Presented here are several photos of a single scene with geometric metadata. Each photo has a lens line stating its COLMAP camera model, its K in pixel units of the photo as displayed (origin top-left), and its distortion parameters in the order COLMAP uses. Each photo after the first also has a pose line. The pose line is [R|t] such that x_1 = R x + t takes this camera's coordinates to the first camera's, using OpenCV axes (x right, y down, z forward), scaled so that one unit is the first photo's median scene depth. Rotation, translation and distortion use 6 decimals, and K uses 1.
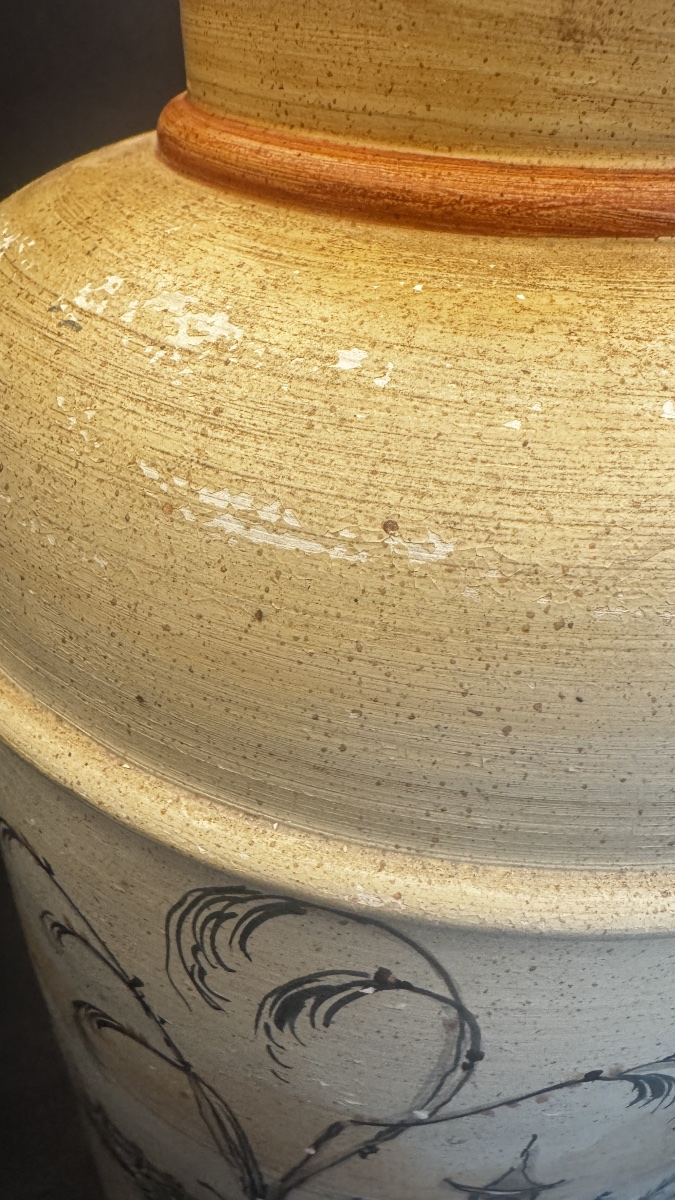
lens RADIAL K [[857.8, 0, 333.1], [0, 857.8, 561.2], [0, 0, 1]] dist [-0.005215, 0.001127]
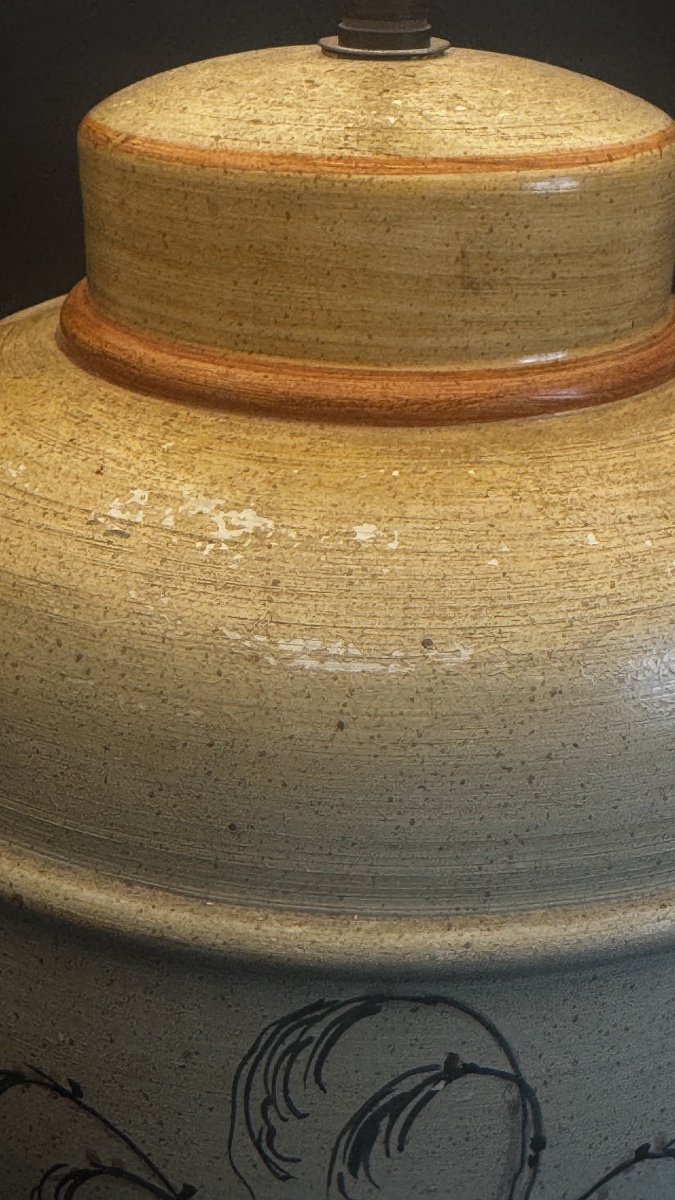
lens RADIAL K [[1973.9, 0, 337.5], [0, 1973.9, 600.0], [0, 0, 1]] dist [0.004642, 0.069264]
pose [[0.951889, -0.130842, 0.277106, -0.848897], [0.181153, 0.969606, -0.164461, 0.350109], [-0.247165, 0.206747, 0.946660, -1.801272]]
